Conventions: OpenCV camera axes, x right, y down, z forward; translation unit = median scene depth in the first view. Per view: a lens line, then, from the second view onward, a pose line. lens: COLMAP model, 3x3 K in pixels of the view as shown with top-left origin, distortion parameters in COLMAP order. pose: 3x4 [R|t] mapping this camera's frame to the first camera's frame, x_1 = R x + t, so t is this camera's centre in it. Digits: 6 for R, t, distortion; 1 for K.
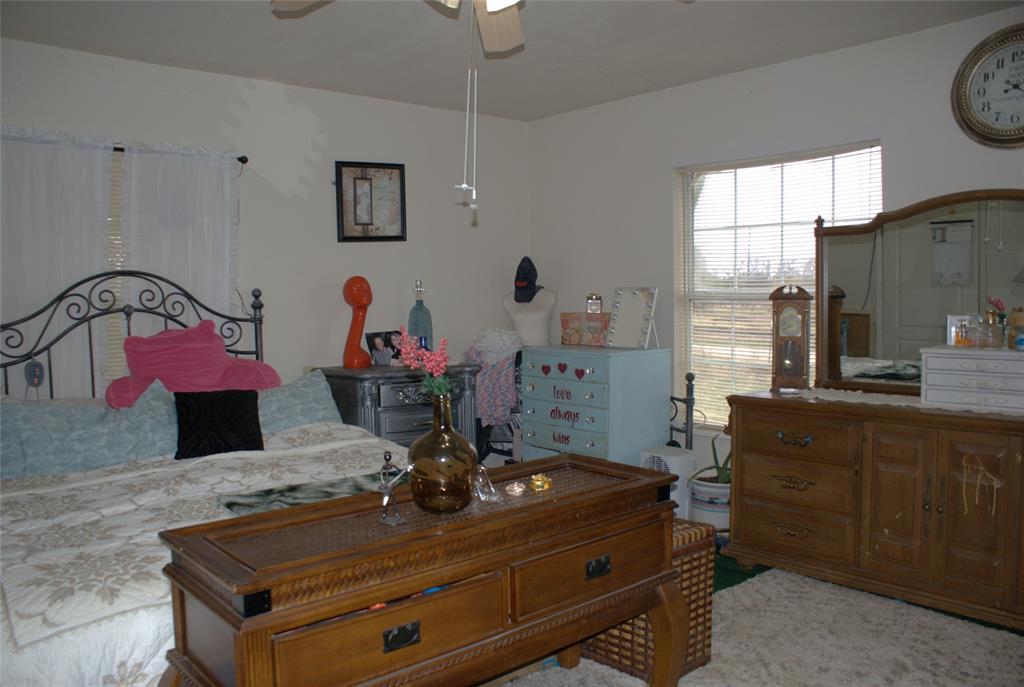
lens RADIAL K [[803.8, 0, 512.0], [0, 803.8, 343.5], [0, 0, 1]] dist [-0.159986, 0.136970]
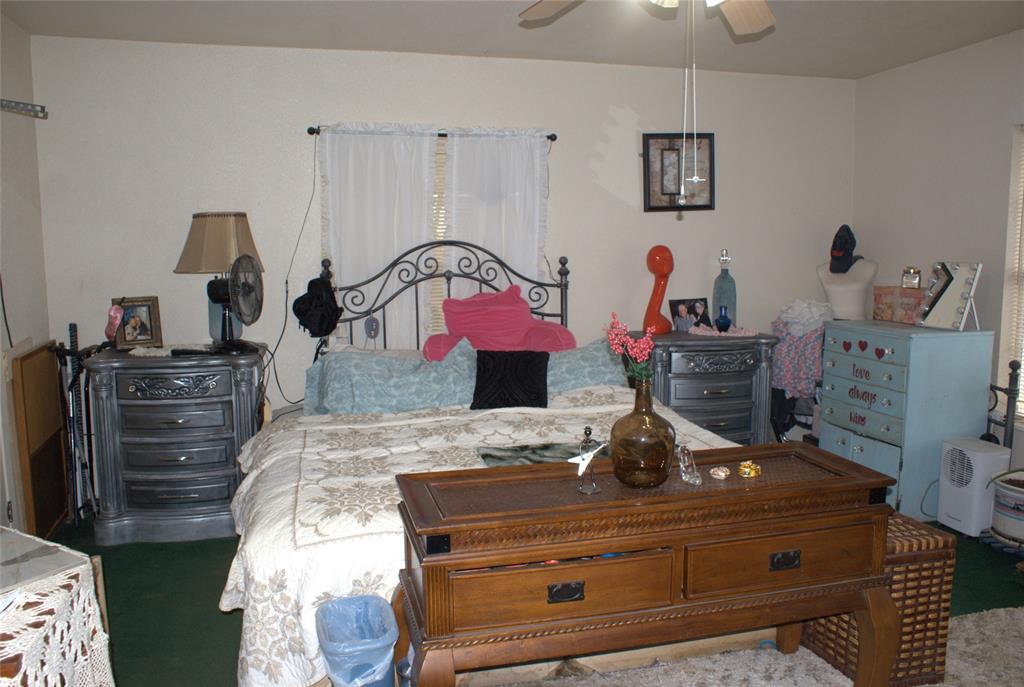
lens RADIAL K [[803.8, 0, 512.0], [0, 803.8, 343.5], [0, 0, 1]] dist [-0.159986, 0.136970]
pose [[0.894050, 0.061457, -0.443731, 0.128760], [-0.033360, 0.996928, 0.070860, -0.030752], [0.446722, -0.048549, 0.893354, -0.021241]]
